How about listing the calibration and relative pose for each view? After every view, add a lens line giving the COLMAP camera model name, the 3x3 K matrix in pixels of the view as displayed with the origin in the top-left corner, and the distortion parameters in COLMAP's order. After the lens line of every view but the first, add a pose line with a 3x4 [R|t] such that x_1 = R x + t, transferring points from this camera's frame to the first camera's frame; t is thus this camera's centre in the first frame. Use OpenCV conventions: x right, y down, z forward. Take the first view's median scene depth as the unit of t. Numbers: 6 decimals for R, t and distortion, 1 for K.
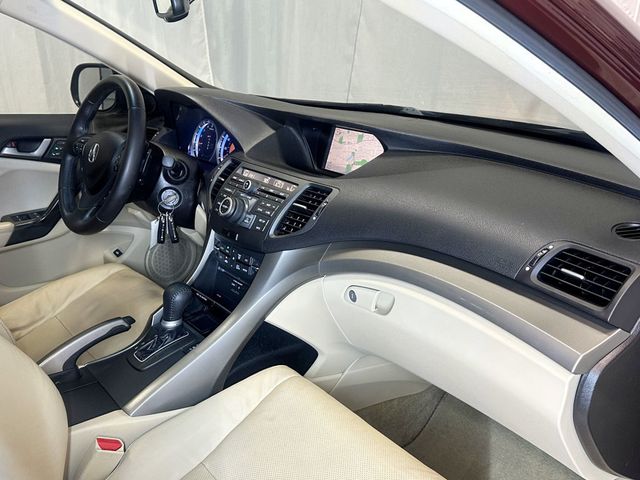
lens RADIAL K [[613.0, 0, 322.7], [0, 613.0, 242.5], [0, 0, 1]] dist [0.194195, -0.439457]
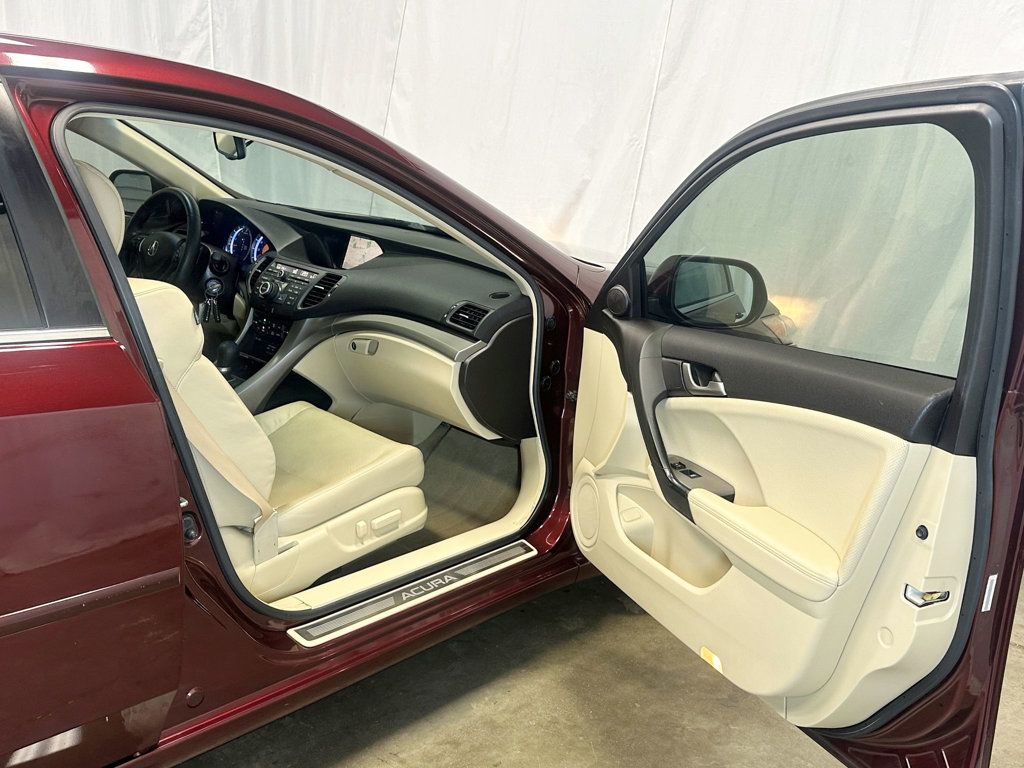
lens RADIAL K [[980.7, 0, 516.4], [0, 980.7, 388.0], [0, 0, 1]] dist [0.194195, -0.439457]
pose [[0.990073, 0.012594, 0.139986, 0.086727], [-0.006759, 0.999091, -0.042086, 0.237071], [-0.140388, 0.040722, 0.989259, -1.182007]]
